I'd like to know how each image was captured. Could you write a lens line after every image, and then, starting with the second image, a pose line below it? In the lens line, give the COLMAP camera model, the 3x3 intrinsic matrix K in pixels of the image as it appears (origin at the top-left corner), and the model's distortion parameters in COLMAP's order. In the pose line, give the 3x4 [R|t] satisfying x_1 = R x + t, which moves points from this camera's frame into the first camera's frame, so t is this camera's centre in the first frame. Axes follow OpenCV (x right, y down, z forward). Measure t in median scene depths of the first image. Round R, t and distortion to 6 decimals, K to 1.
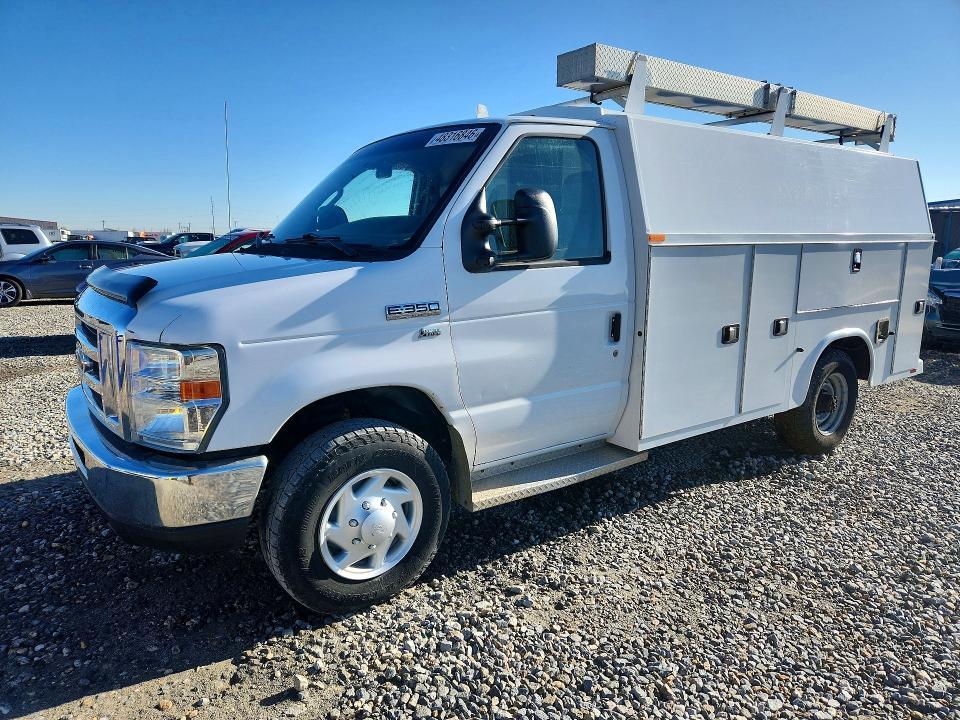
lens RADIAL K [[666.0, 0, 479.8], [0, 666.0, 361.2], [0, 0, 1]] dist [0.007128, 0.000449]
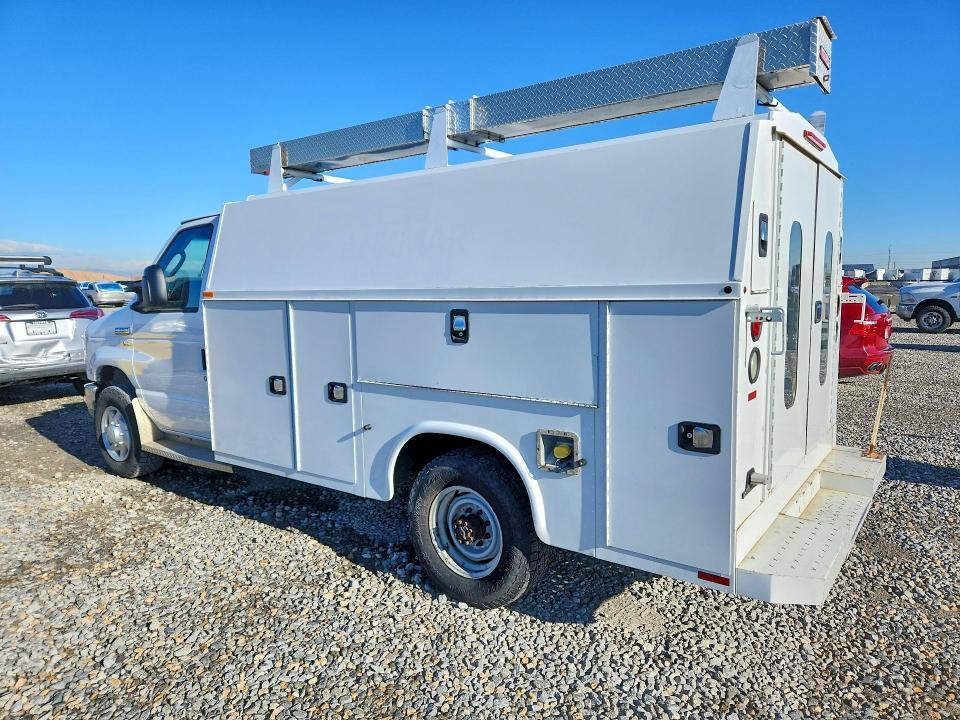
lens RADIAL K [[666.0, 0, 479.9], [0, 666.0, 357.8], [0, 0, 1]] dist [0.007128, 0.000449]
pose [[0.294081, 0.094245, -0.951123, 1.282097], [-0.163131, 0.985474, 0.047209, -0.161430], [0.941756, 0.141274, 0.305184, 0.855312]]
